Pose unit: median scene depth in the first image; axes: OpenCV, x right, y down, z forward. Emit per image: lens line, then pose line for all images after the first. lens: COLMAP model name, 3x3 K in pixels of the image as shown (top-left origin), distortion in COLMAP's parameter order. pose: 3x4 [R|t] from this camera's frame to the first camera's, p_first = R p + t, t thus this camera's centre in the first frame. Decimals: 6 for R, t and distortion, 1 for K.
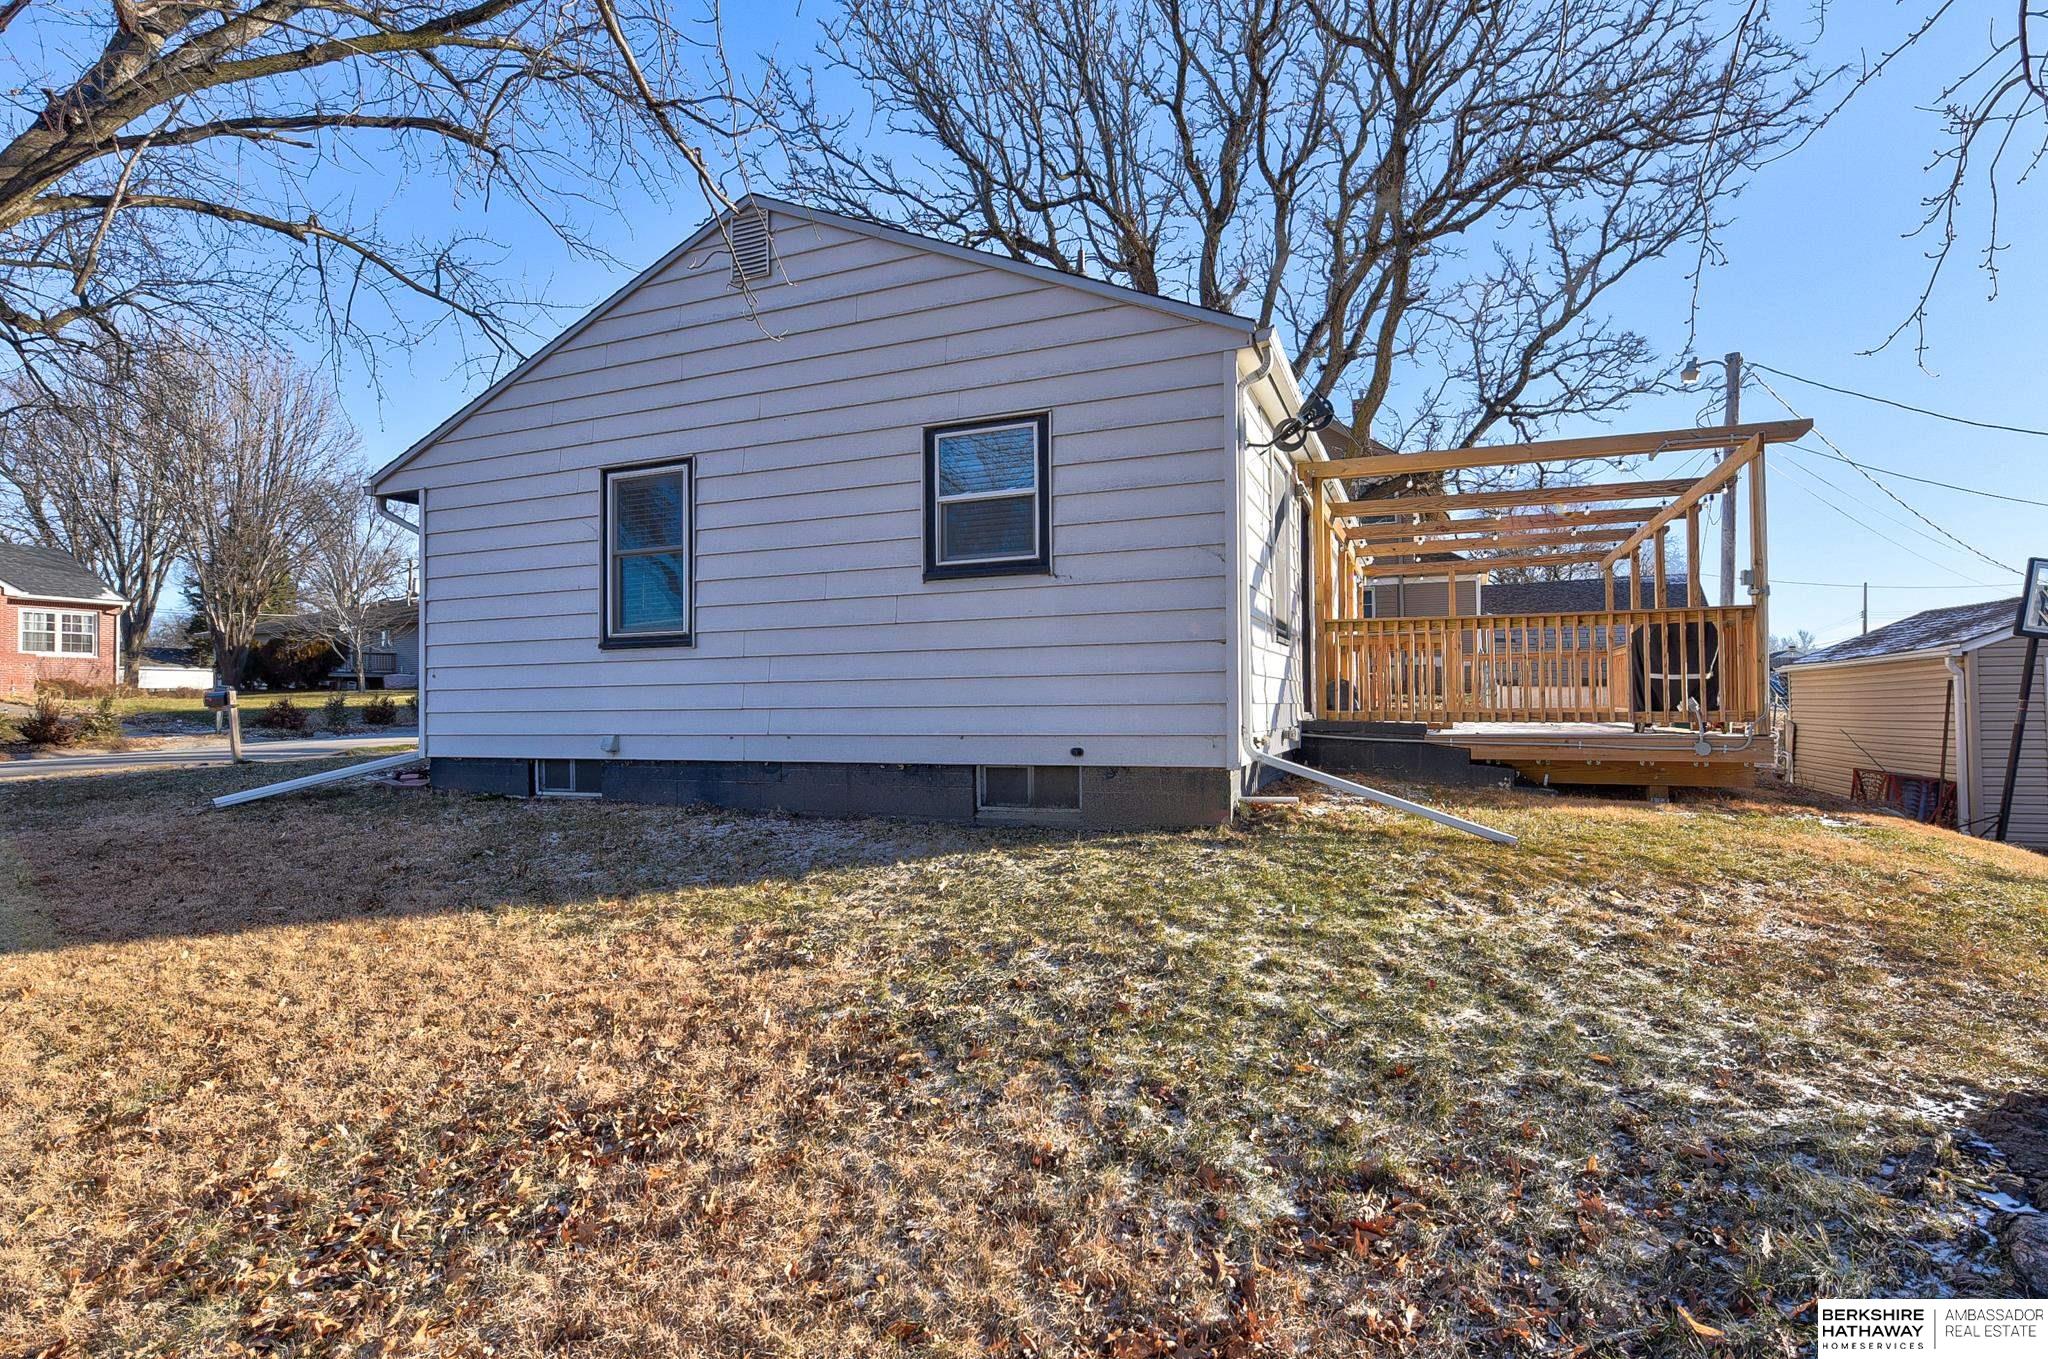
lens RADIAL K [[993.4, 0, 1059.6], [0, 993.4, 730.4], [0, 0, 1]] dist [0.003834, -0.007484]
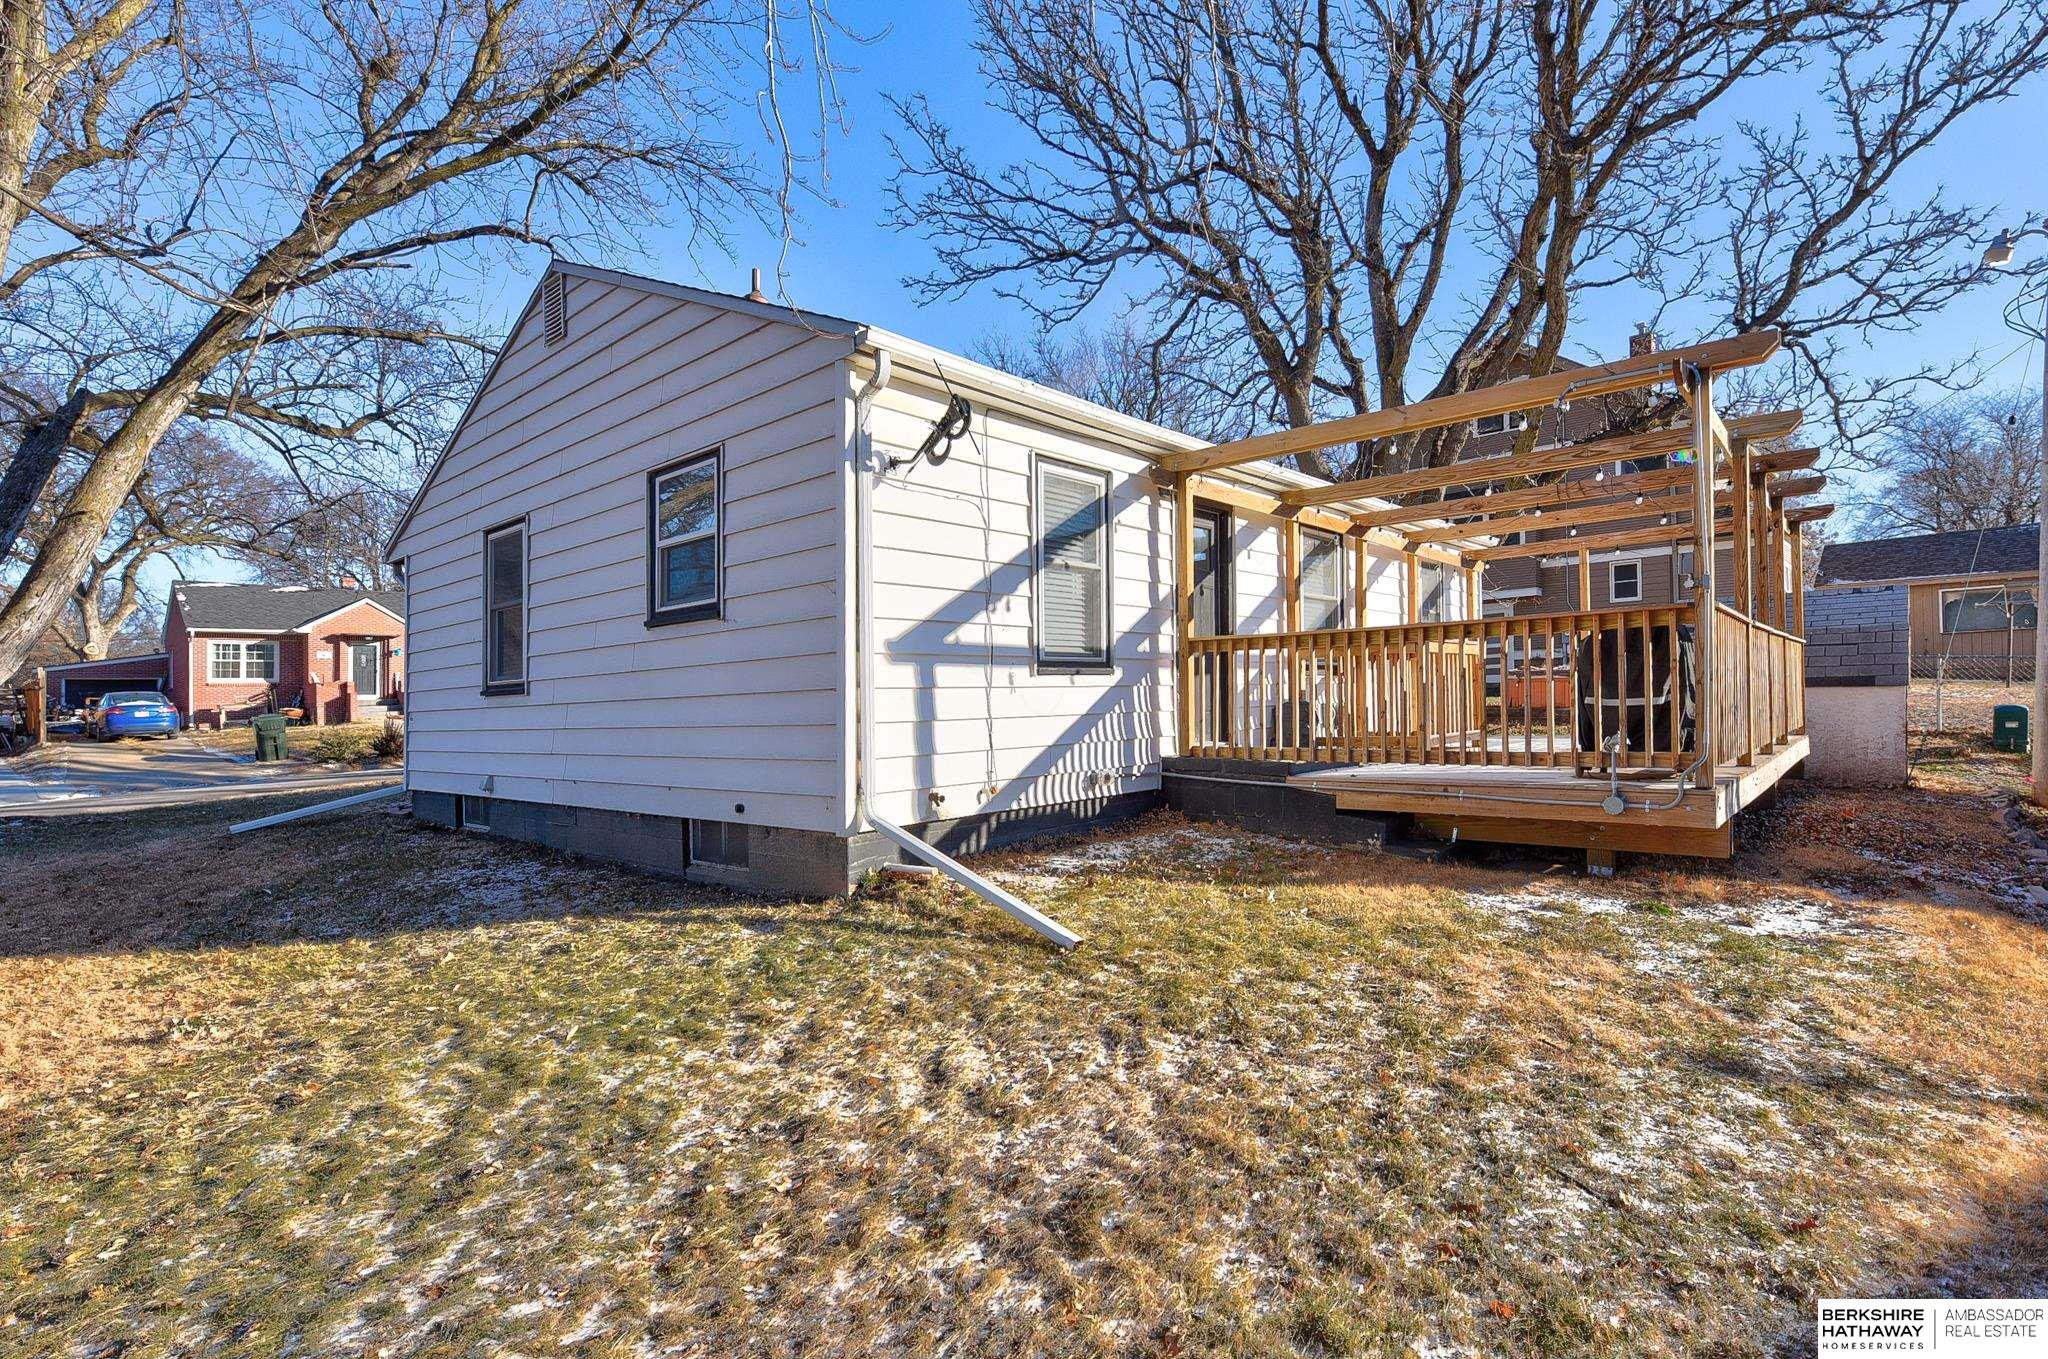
lens RADIAL K [[993.4, 0, 1059.6], [0, 993.4, 730.4], [0, 0, 1]] dist [0.003834, -0.007484]
pose [[0.942336, -0.007845, -0.334577, 0.506089], [0.010805, 0.999917, 0.006988, -0.045173], [0.334494, -0.010200, 0.942343, 0.180583]]
